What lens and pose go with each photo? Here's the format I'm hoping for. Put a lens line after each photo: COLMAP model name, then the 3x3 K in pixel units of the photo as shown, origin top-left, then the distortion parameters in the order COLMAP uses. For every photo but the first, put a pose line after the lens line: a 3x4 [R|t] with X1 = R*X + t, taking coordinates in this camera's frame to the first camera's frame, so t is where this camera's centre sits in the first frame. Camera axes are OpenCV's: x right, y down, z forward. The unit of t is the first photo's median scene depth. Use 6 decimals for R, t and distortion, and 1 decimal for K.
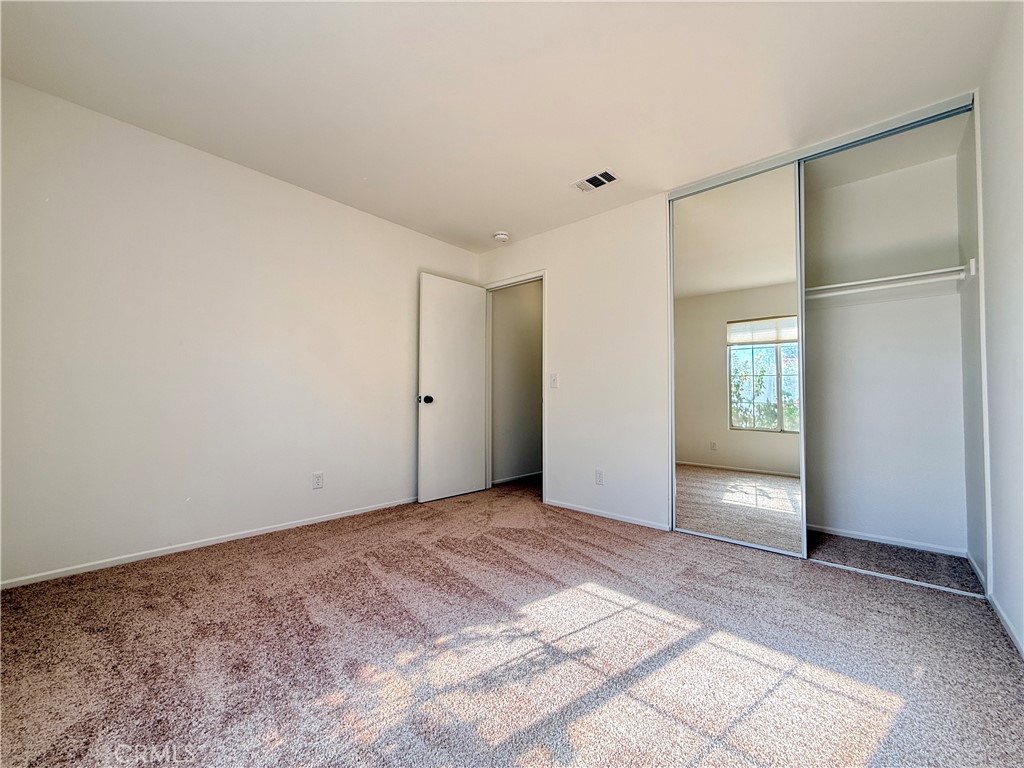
lens RADIAL K [[409.0, 0, 512.0], [0, 409.0, 384.0], [0, 0, 1]] dist [0.001175, 0.000100]
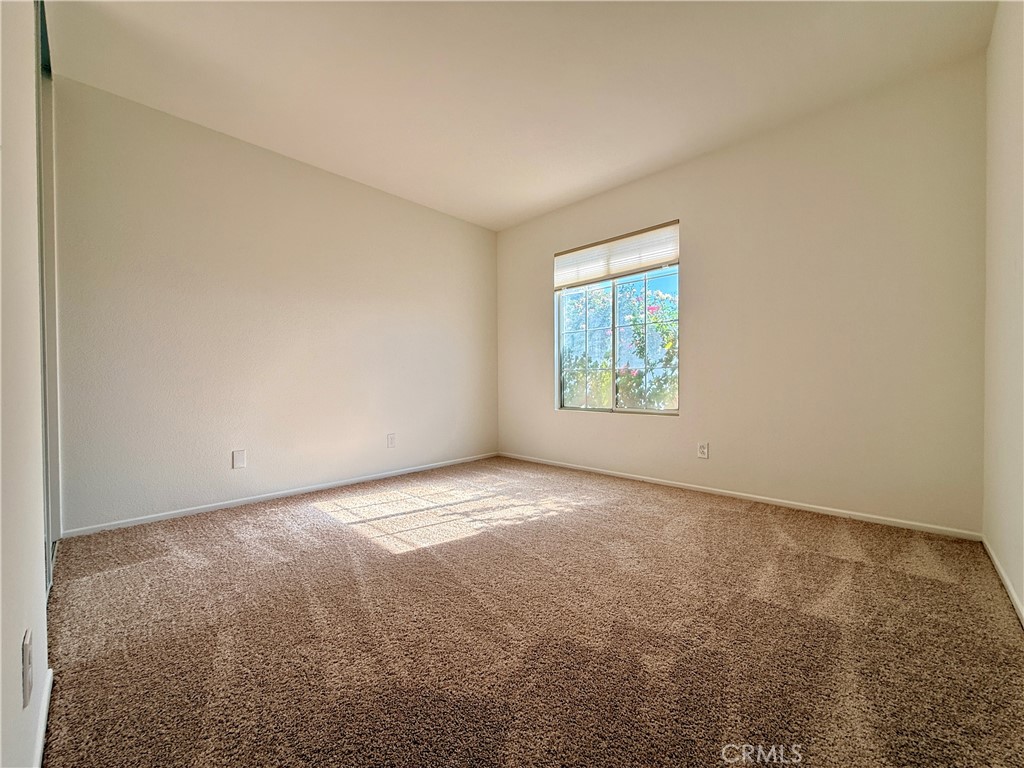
lens RADIAL K [[409.0, 0, 512.0], [0, 409.0, 384.0], [0, 0, 1]] dist [0.001175, 0.000100]
pose [[-0.999687, -0.000215, 0.025006, -0.131323], [-0.000715, 0.999800, -0.020001, 0.157829], [-0.024997, -0.020012, -0.999487, 2.685986]]
